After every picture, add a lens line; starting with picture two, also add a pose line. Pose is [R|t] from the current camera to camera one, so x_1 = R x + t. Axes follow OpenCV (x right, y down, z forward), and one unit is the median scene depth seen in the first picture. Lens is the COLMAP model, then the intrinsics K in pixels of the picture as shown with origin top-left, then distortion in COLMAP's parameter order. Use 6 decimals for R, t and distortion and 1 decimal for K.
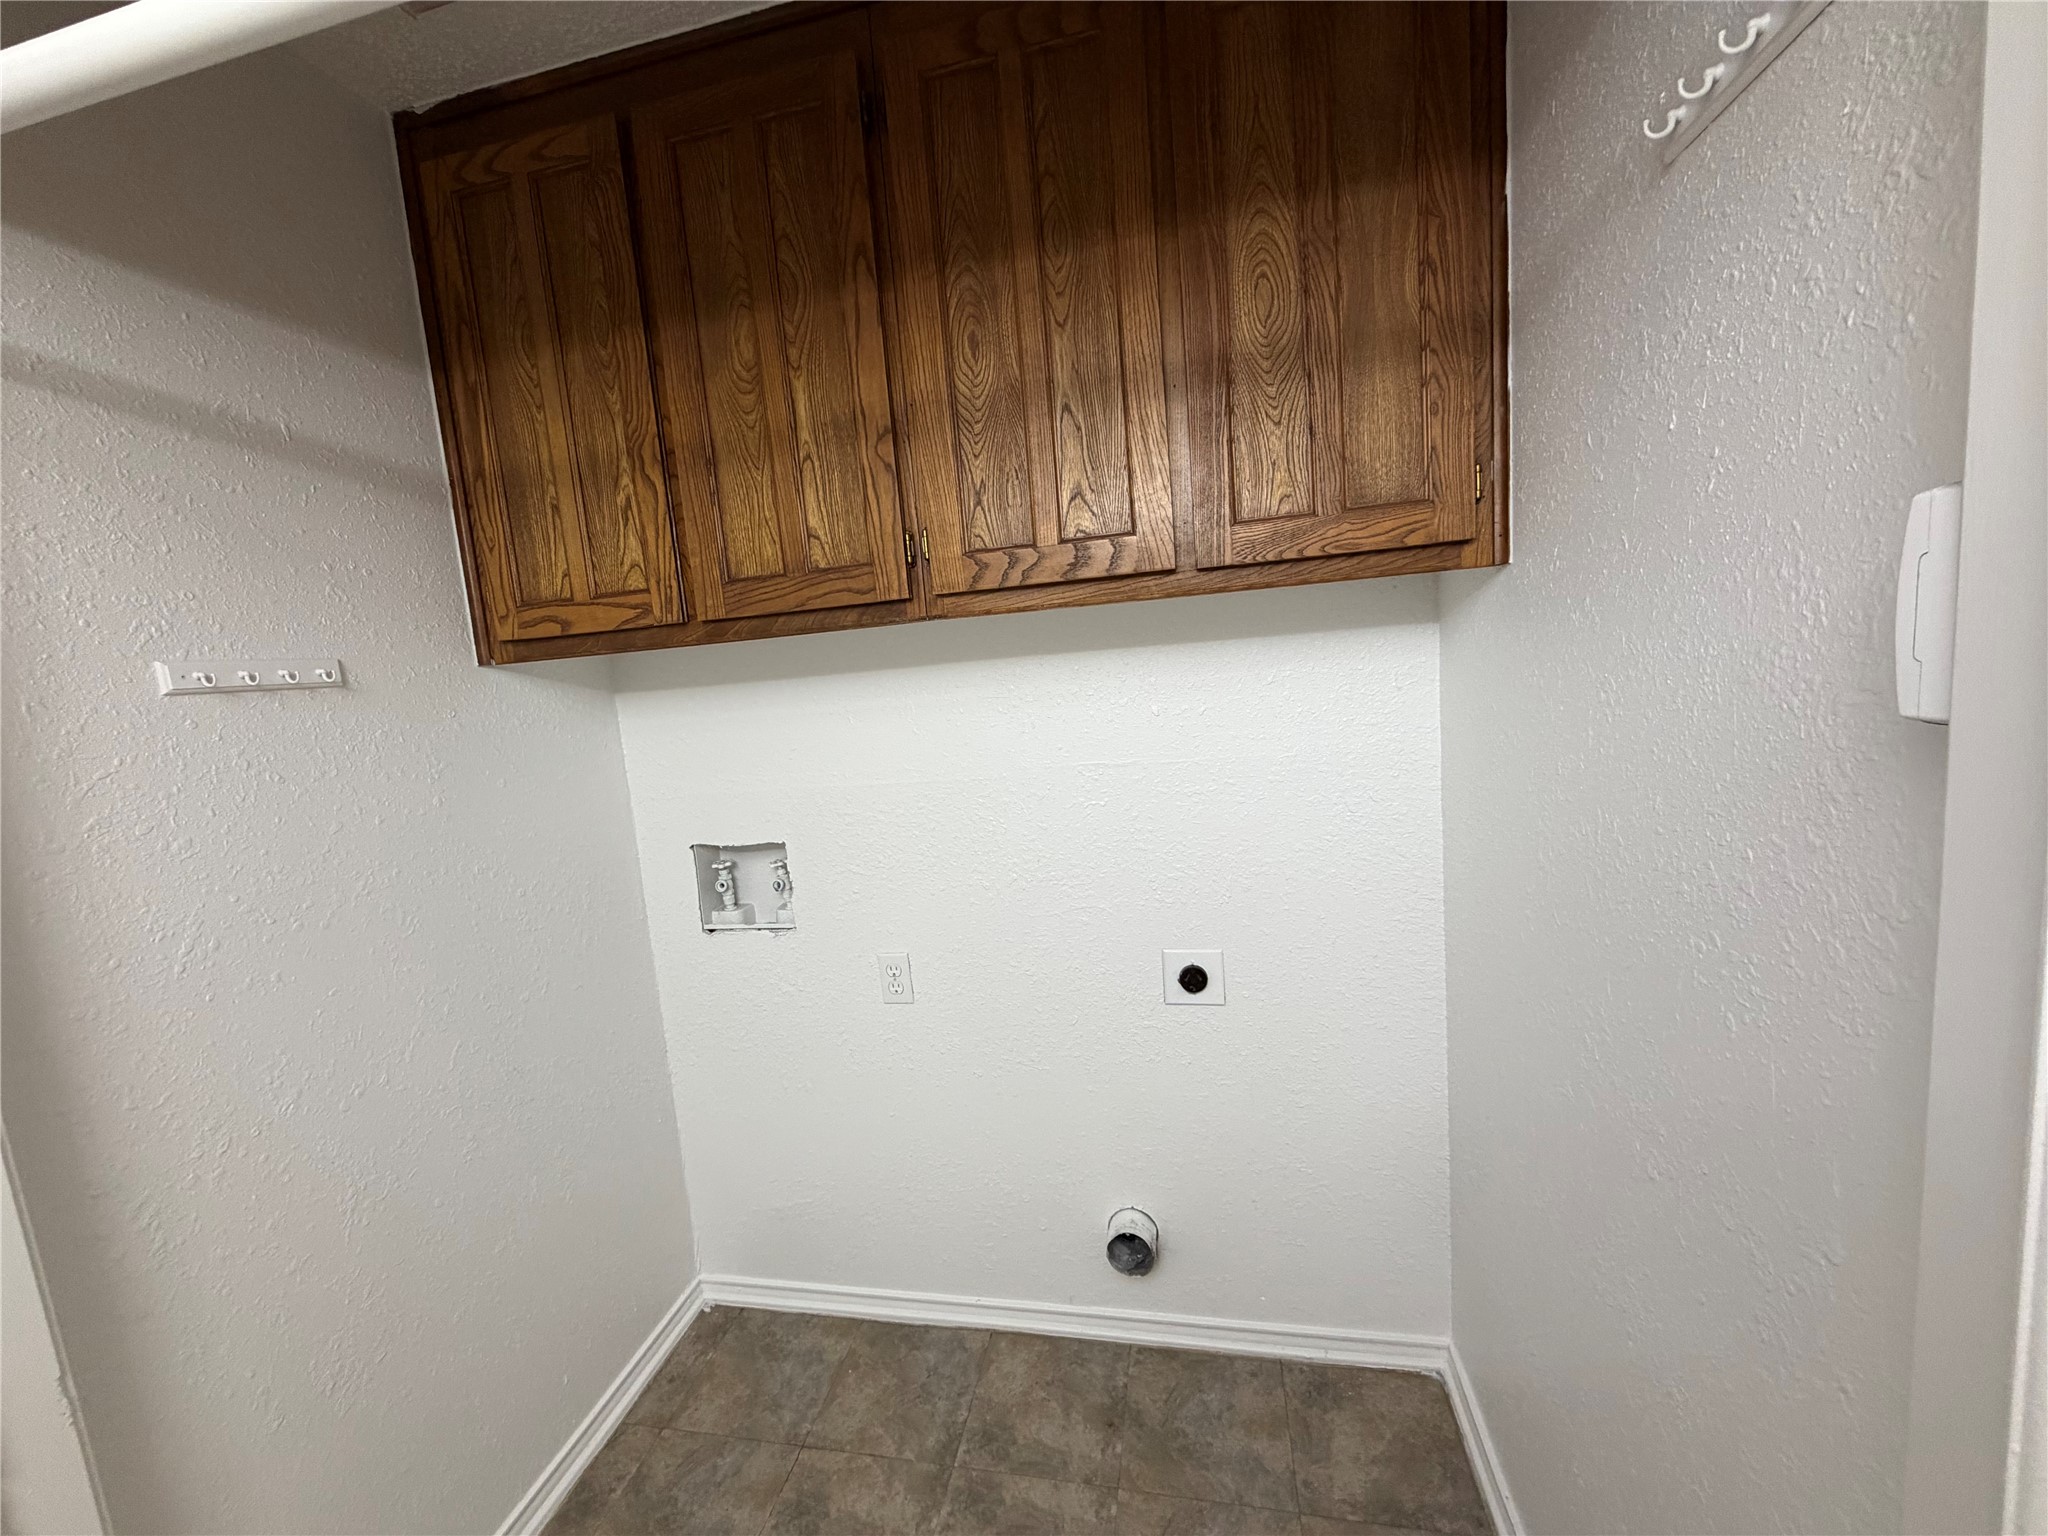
lens RADIAL K [[816.6, 0, 1022.3], [0, 816.6, 769.9], [0, 0, 1]] dist [0.000234, -0.000161]
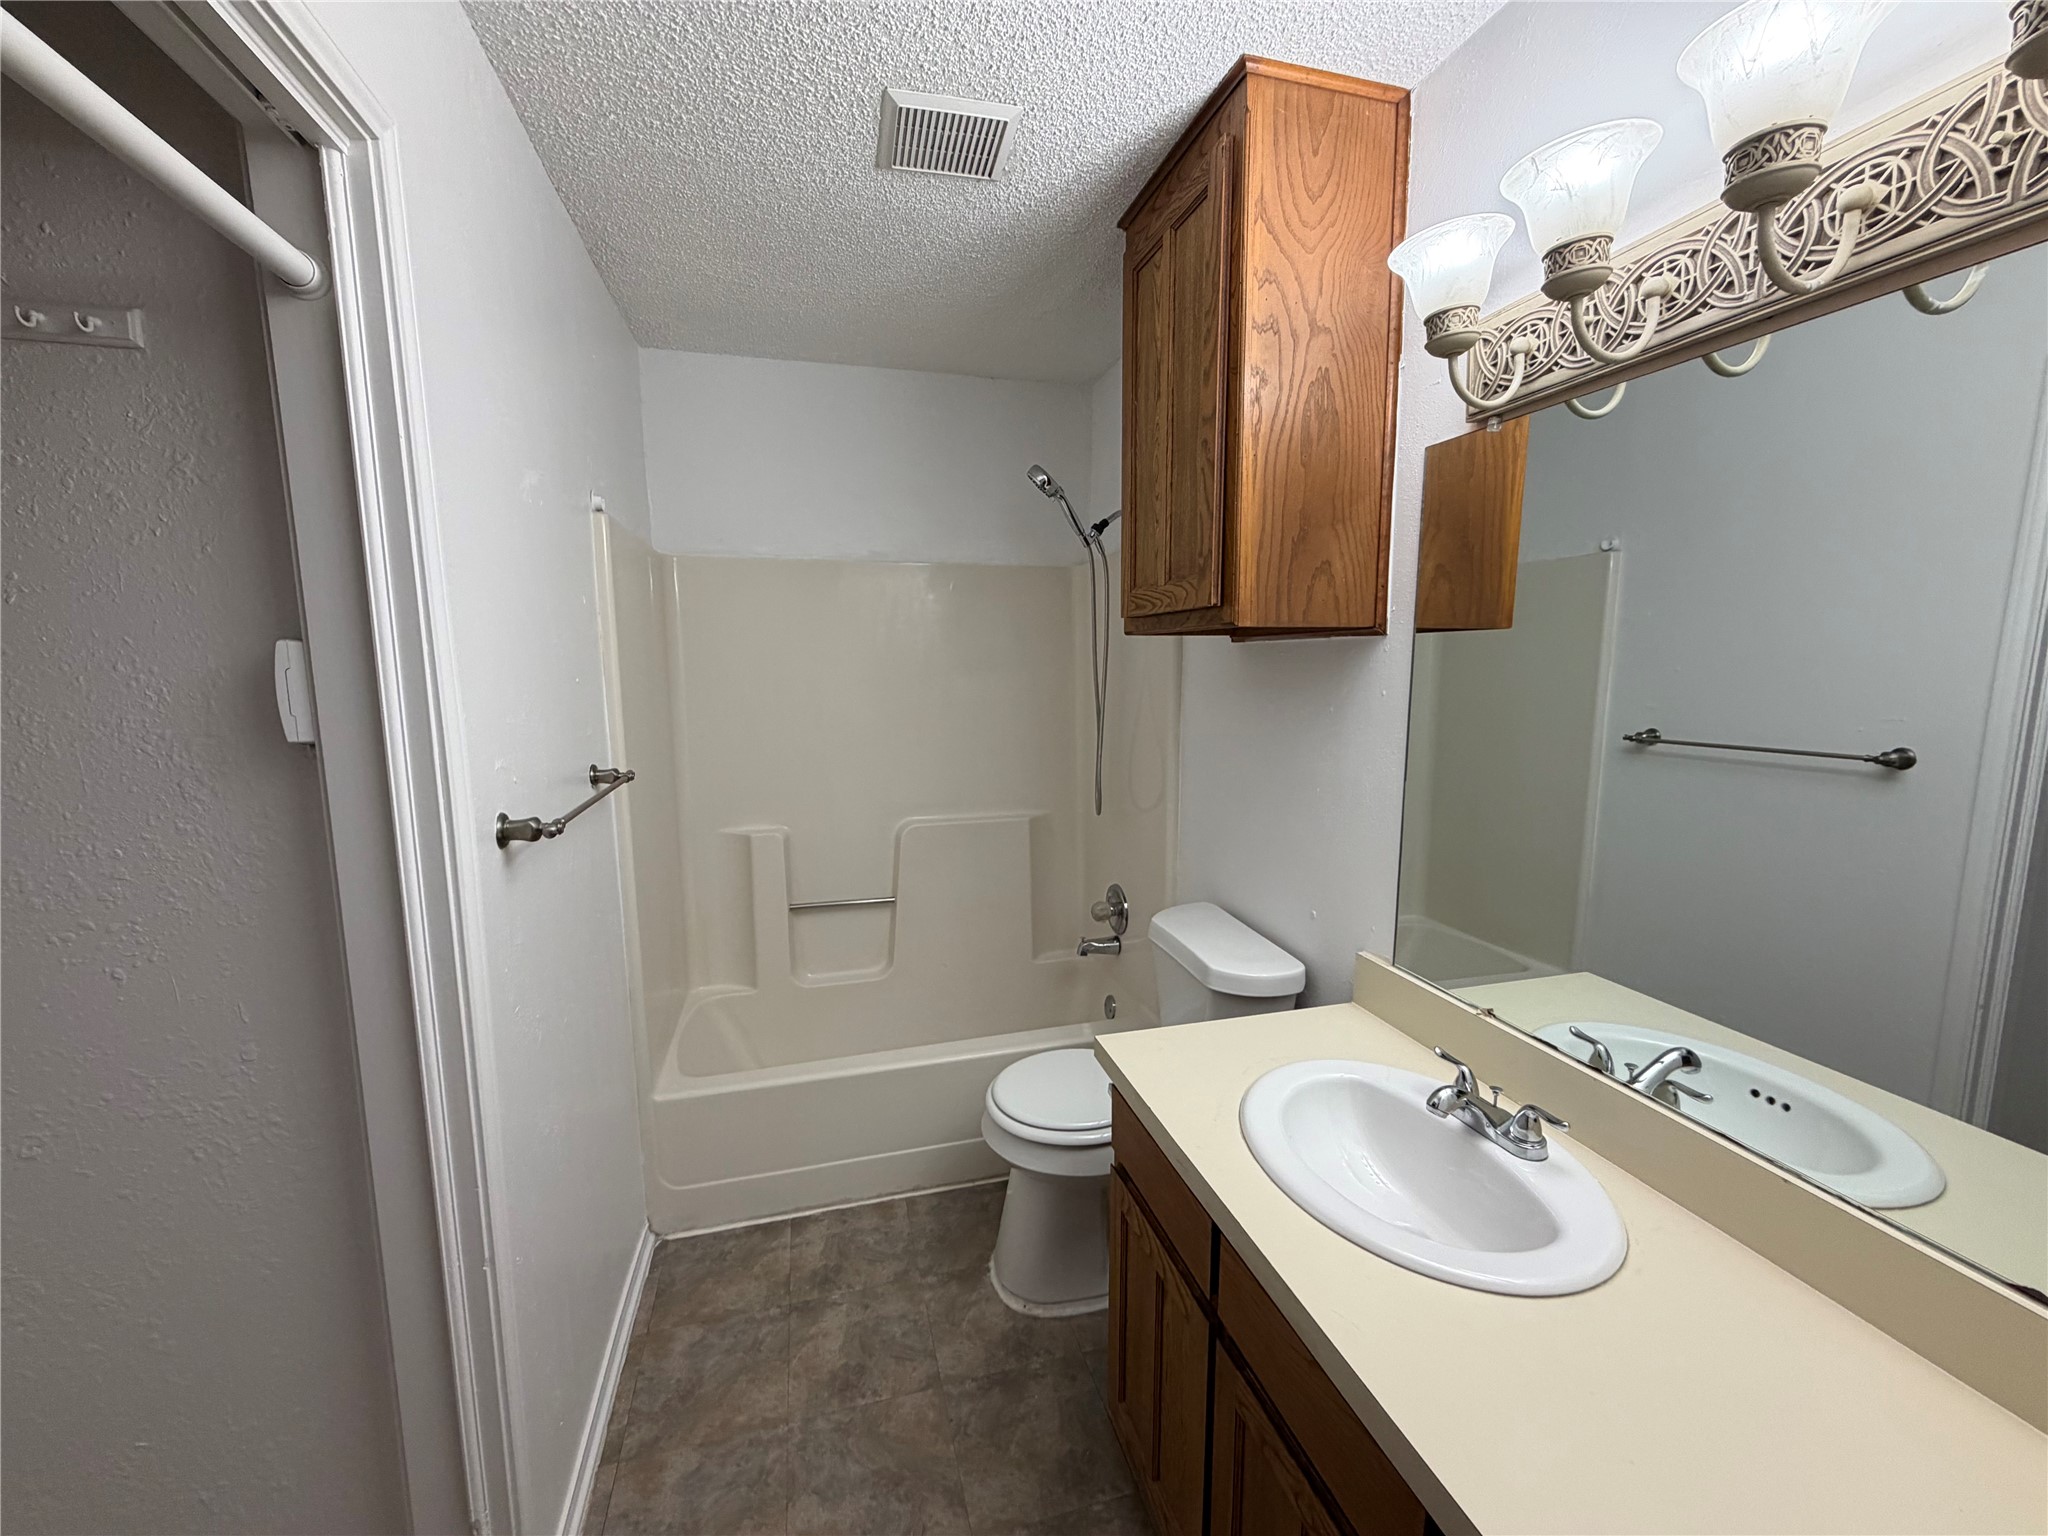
lens RADIAL K [[816.6, 0, 1022.3], [0, 816.6, 769.9], [0, 0, 1]] dist [0.000234, -0.000161]
pose [[-0.452975, -0.031815, 0.890955, -1.556274], [0.158513, 0.980566, 0.115606, 0.057365], [-0.877318, 0.193595, -0.439129, 0.234590]]
